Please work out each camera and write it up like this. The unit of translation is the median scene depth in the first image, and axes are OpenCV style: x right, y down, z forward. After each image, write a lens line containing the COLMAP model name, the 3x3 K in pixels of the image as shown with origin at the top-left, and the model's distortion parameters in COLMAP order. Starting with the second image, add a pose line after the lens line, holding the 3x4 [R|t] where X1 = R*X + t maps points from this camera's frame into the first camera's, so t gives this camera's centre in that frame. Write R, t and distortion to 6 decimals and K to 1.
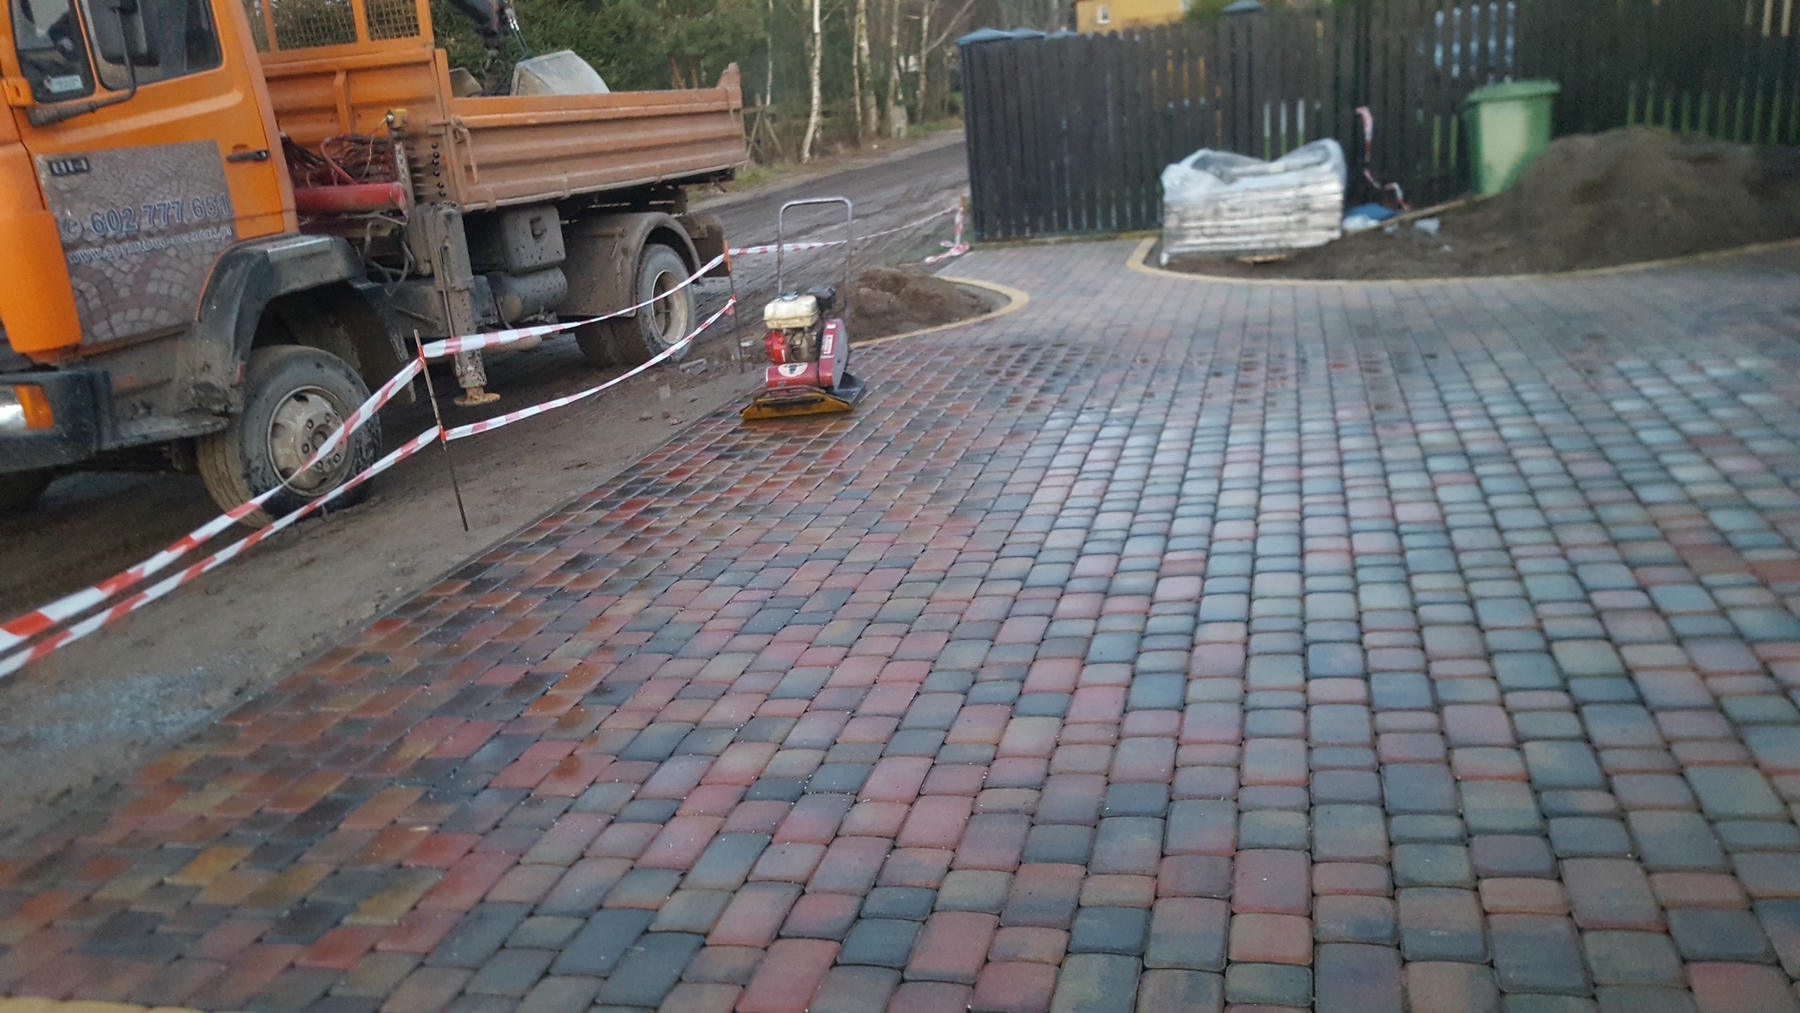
lens RADIAL K [[1419.2, 0, 900.0], [0, 1419.2, 506.5], [0, 0, 1]] dist [0.094120, -0.001702]
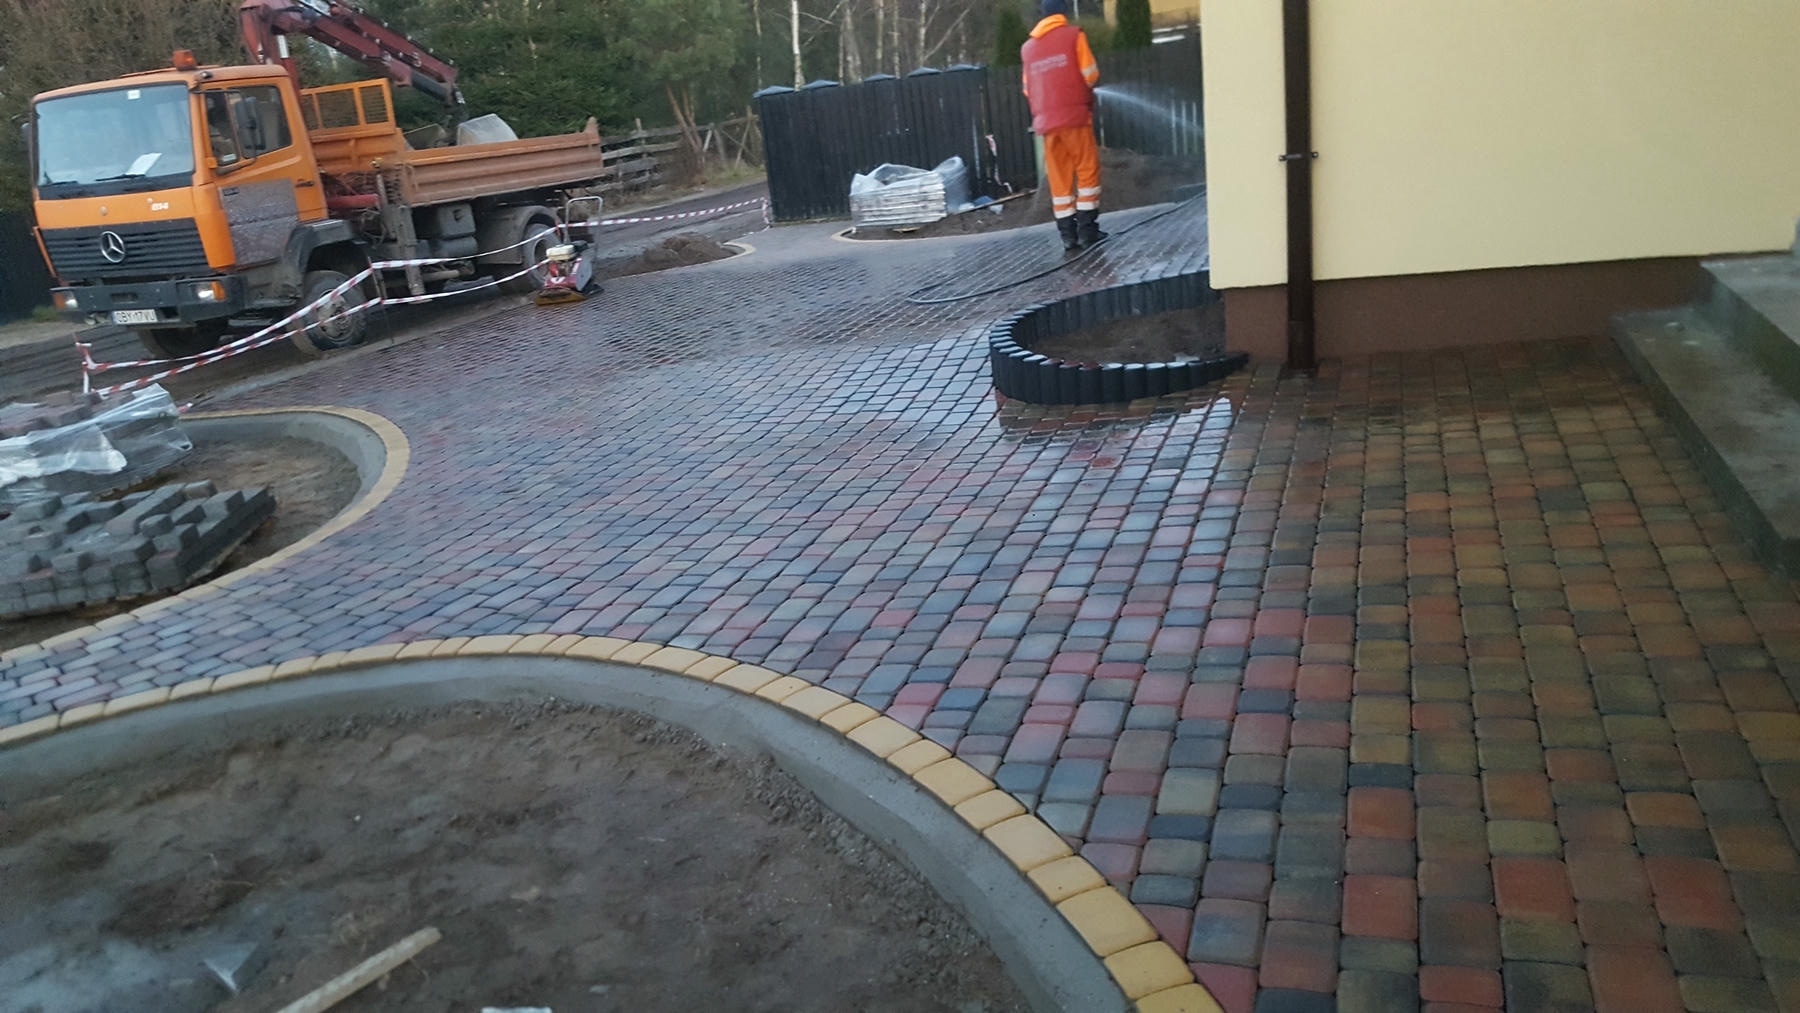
lens RADIAL K [[1419.2, 0, 900.0], [0, 1419.2, 506.5], [0, 0, 1]] dist [0.094120, -0.001702]
pose [[0.998055, -0.005667, -0.062084, 0.508669], [0.006109, 0.999957, 0.006931, 0.207271], [0.062042, -0.007297, 0.998047, -0.989350]]
